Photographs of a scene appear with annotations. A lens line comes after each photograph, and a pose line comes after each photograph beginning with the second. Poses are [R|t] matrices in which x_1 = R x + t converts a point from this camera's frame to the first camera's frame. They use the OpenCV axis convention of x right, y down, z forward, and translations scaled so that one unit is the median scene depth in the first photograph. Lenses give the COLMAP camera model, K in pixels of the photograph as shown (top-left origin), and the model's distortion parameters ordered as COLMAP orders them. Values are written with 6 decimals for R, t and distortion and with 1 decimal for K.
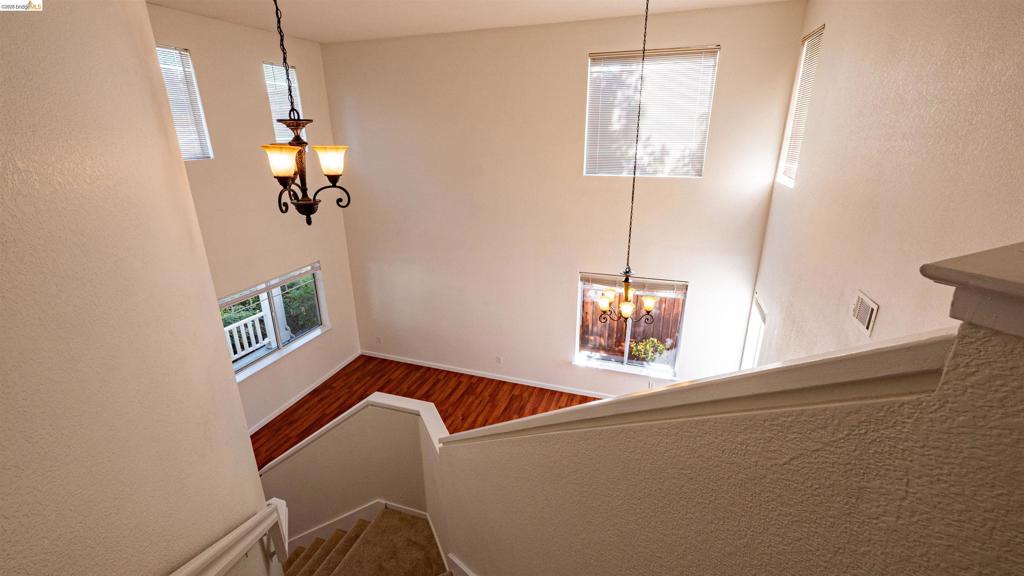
lens RADIAL K [[435.2, 0, 507.4], [0, 435.2, 280.4], [0, 0, 1]] dist [-0.008059, -0.000592]
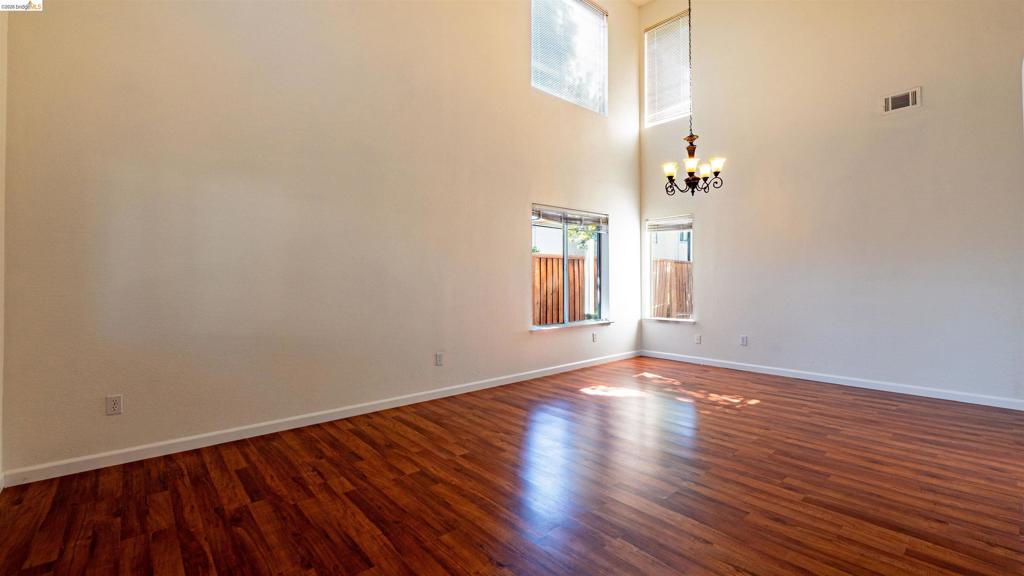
lens RADIAL K [[435.2, 0, 507.4], [0, 435.2, 280.4], [0, 0, 1]] dist [-0.008059, -0.000592]
pose [[0.495265, 0.011483, 0.868666, -0.549599], [0.282174, 0.943571, -0.173353, 0.239548], [-0.821639, 0.330971, 0.464078, 0.712192]]
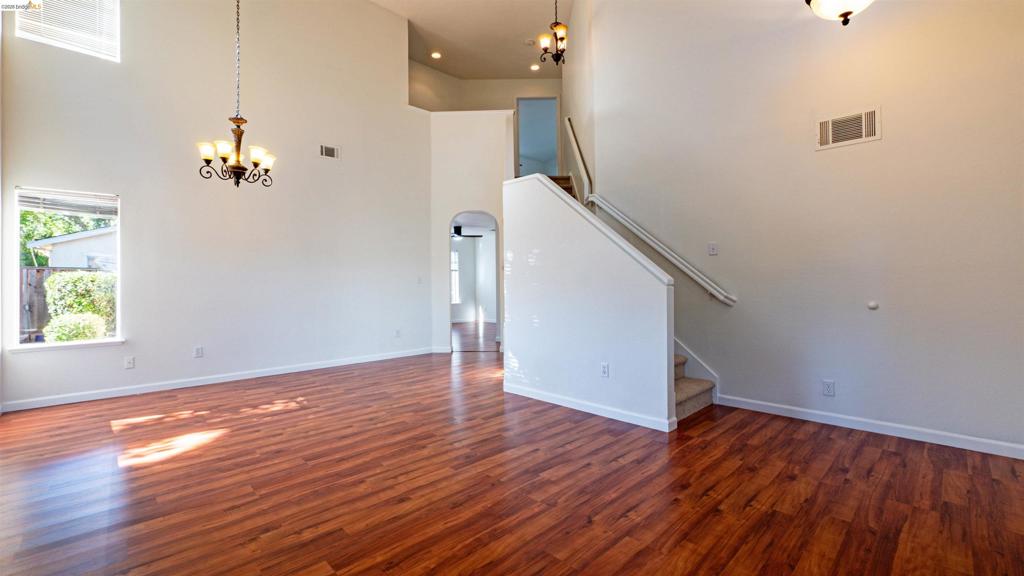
lens RADIAL K [[435.2, 0, 507.4], [0, 435.2, 280.4], [0, 0, 1]] dist [-0.008059, -0.000592]
pose [[-0.895600, 0.019853, 0.444418, -0.403263], [0.161720, 0.945184, 0.283678, 0.087608], [-0.414425, 0.325933, -0.849717, 1.146642]]
